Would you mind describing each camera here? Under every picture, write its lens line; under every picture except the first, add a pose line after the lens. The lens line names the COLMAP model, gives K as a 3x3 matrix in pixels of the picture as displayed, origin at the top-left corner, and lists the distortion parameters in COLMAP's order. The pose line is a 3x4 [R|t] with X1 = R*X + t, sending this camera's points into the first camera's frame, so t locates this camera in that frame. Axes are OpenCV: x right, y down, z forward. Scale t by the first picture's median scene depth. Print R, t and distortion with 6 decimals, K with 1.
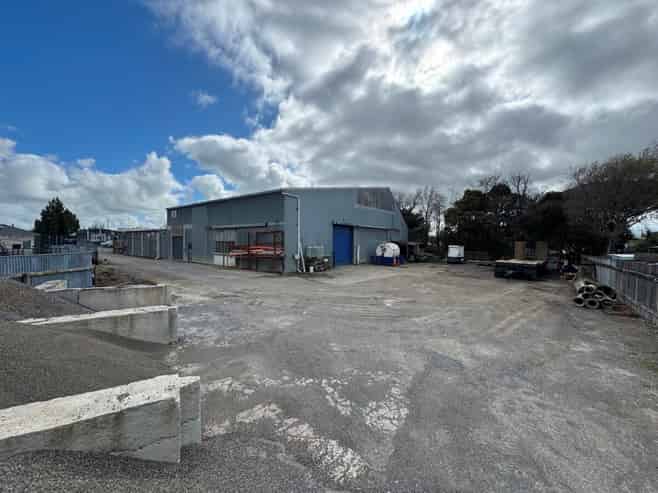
lens RADIAL K [[265.6, 0, 329.4], [0, 265.6, 247.4], [0, 0, 1]] dist [0.016507, -0.000277]
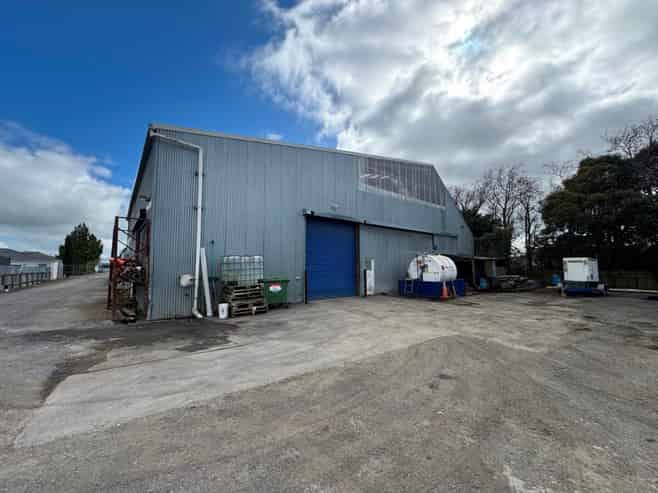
lens RADIAL K [[265.6, 0, 340.8], [0, 265.6, 257.6], [0, 0, 1]] dist [0.016507, -0.000277]
pose [[0.981314, -0.021271, -0.191233, 0.102950], [0.009048, 0.997872, -0.064565, 0.014615], [0.192199, 0.061628, 0.979419, 0.314660]]
